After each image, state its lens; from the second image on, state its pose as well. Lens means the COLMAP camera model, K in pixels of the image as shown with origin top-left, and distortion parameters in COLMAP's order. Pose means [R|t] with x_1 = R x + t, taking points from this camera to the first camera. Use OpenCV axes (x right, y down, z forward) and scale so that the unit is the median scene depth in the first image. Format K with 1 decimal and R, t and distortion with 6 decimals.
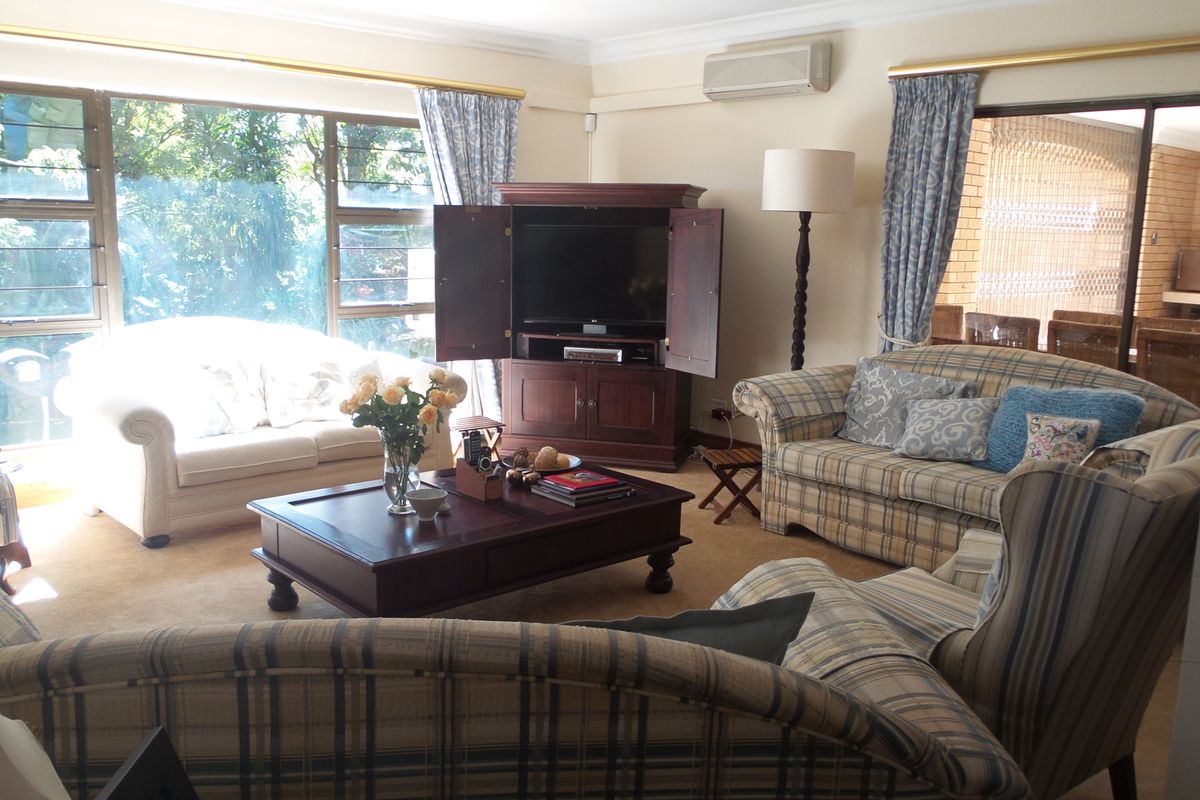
lens RADIAL K [[1023.1, 0, 600.0], [0, 1023.1, 400.0], [0, 0, 1]] dist [0.005018, 0.003102]
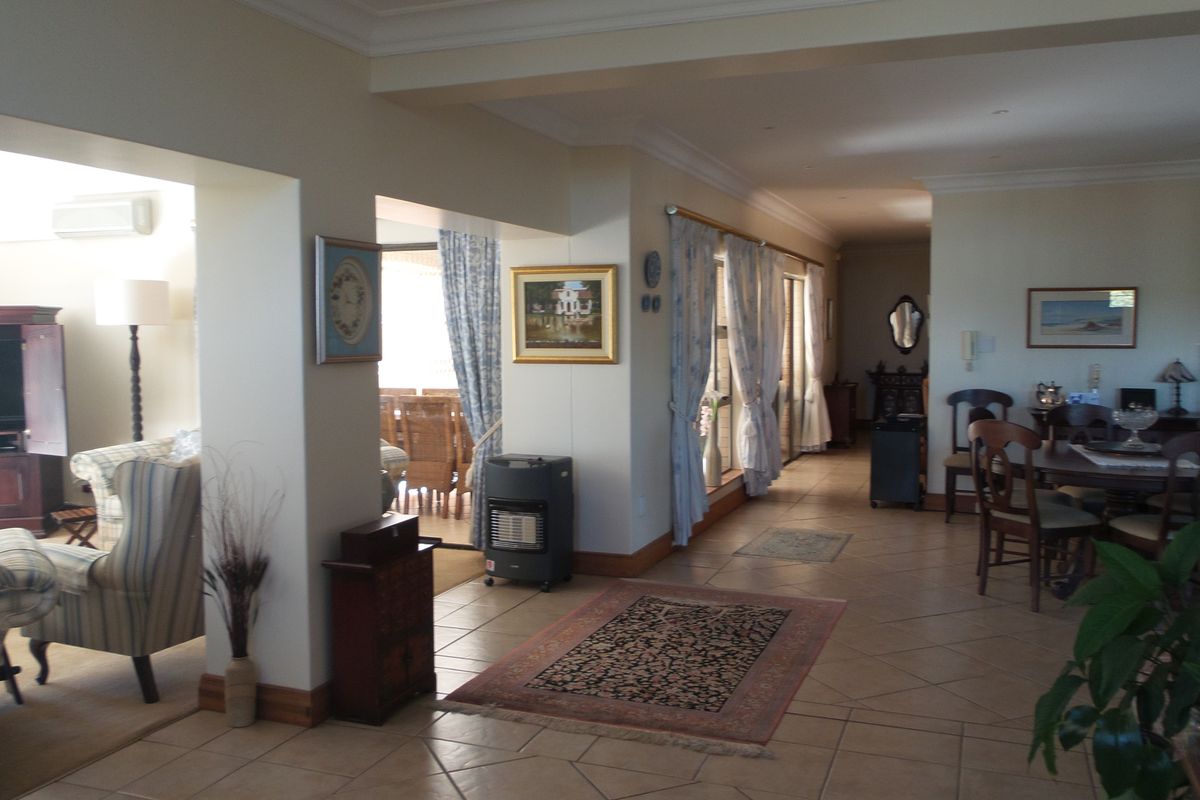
lens RADIAL K [[1023.1, 0, 600.0], [0, 1023.1, 400.0], [0, 0, 1]] dist [0.005018, 0.003102]
pose [[0.889540, -0.064560, 0.452272, 0.130765], [0.107654, 0.991709, -0.070174, 0.070035], [-0.443992, 0.111112, 0.889115, -0.434045]]
